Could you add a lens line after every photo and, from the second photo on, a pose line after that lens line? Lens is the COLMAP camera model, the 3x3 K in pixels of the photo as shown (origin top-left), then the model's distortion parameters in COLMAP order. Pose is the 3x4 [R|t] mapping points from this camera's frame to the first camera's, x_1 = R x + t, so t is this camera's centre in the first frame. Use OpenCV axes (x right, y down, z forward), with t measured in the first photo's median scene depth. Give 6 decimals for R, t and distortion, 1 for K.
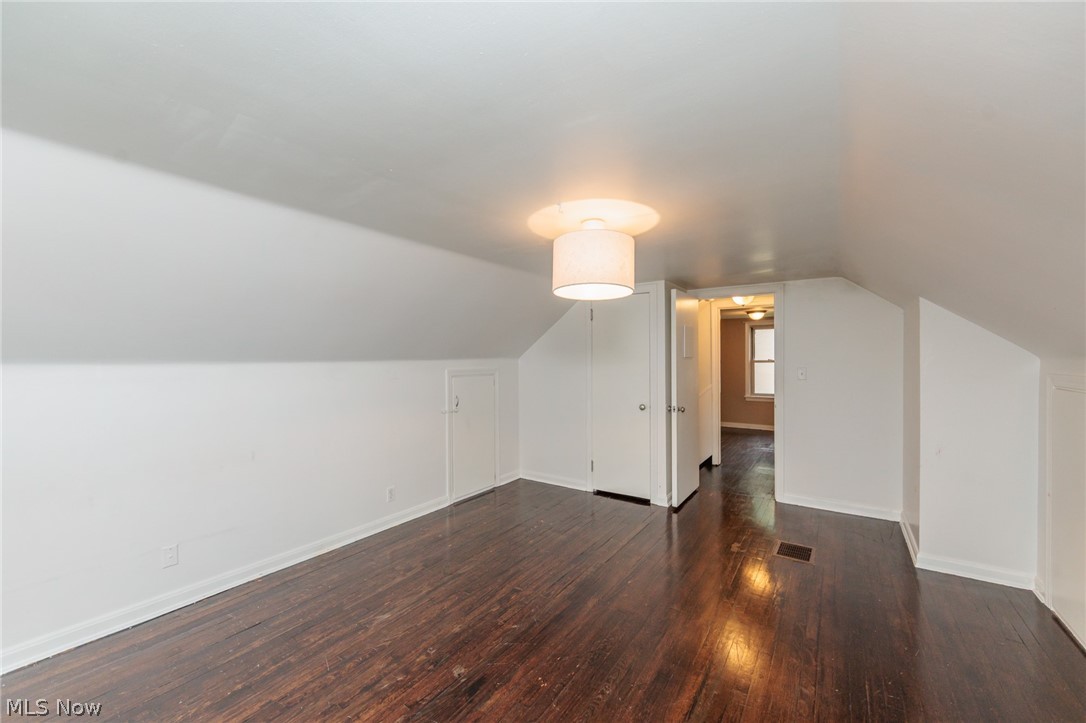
lens RADIAL K [[425.3, 0, 543.8], [0, 425.3, 363.3], [0, 0, 1]] dist [-0.000141, 0.000700]
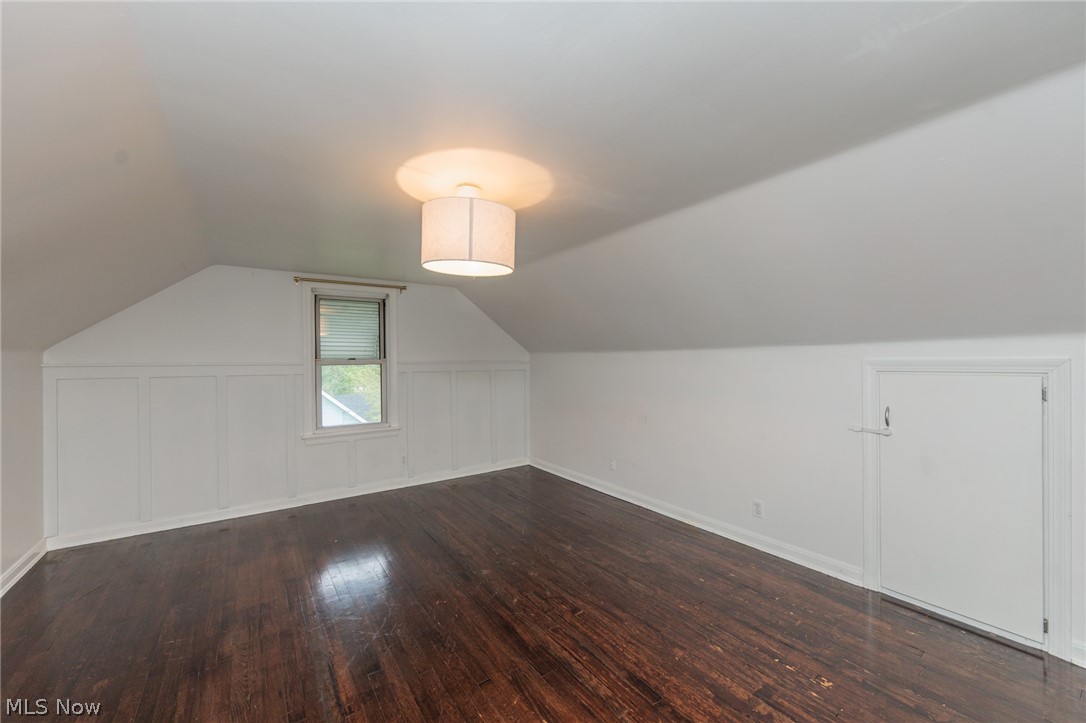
lens RADIAL K [[425.3, 0, 543.5], [0, 425.3, 358.4], [0, 0, 1]] dist [-0.000141, 0.000700]
pose [[-0.349824, 0.006571, -0.936792, 0.792995], [0.001884, 0.999978, 0.006310, 0.014986], [0.936813, 0.000443, -0.349829, 1.283169]]
